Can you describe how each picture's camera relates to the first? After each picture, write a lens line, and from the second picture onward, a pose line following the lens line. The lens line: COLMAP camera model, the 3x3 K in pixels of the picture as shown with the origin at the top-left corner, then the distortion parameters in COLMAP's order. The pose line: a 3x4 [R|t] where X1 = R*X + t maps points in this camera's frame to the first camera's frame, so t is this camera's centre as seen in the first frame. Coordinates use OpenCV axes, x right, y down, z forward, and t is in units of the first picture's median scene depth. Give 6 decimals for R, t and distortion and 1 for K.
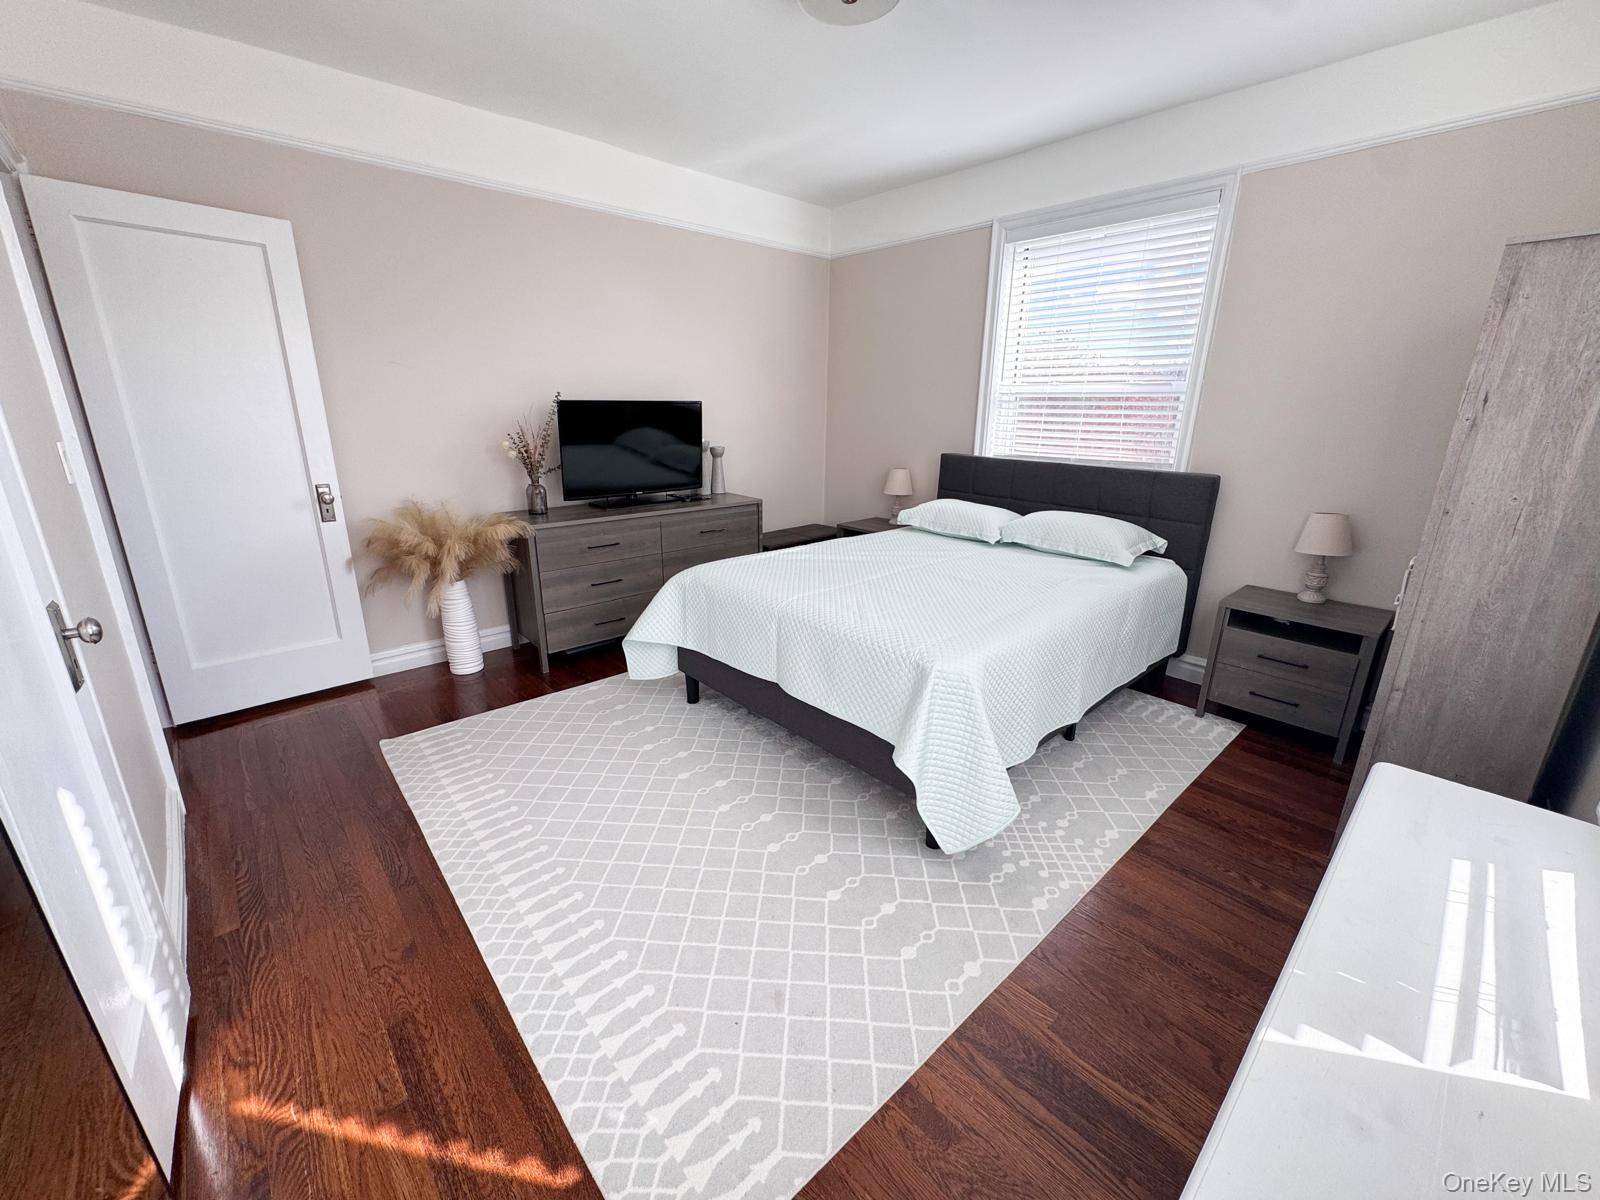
lens RADIAL K [[640.4, 0, 802.0], [0, 640.4, 594.7], [0, 0, 1]] dist [0.000071, -0.000131]
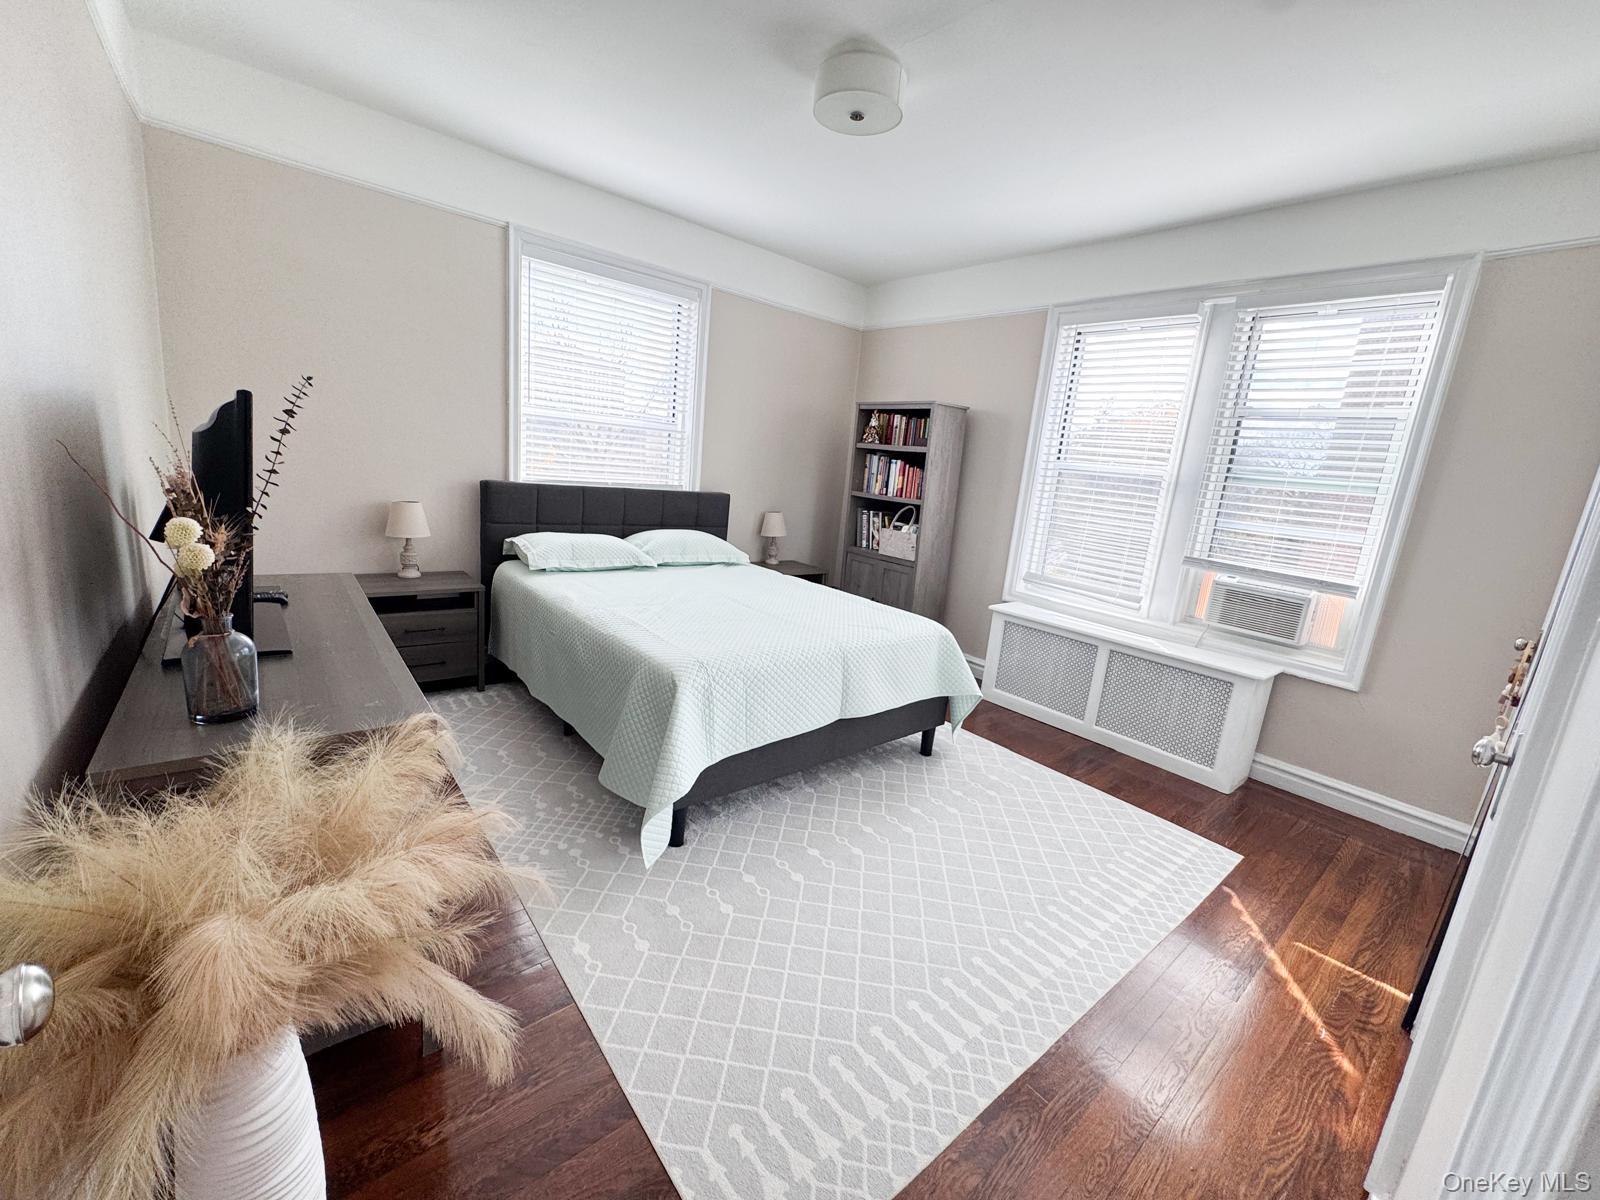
lens RADIAL K [[640.4, 0, 802.0], [0, 640.4, 594.7], [0, 0, 1]] dist [0.000071, -0.000131]
pose [[0.042853, -0.213209, 0.976066, -0.856356], [0.197205, 0.959548, 0.200943, -0.233281], [-0.979425, 0.183874, 0.083165, 0.786866]]
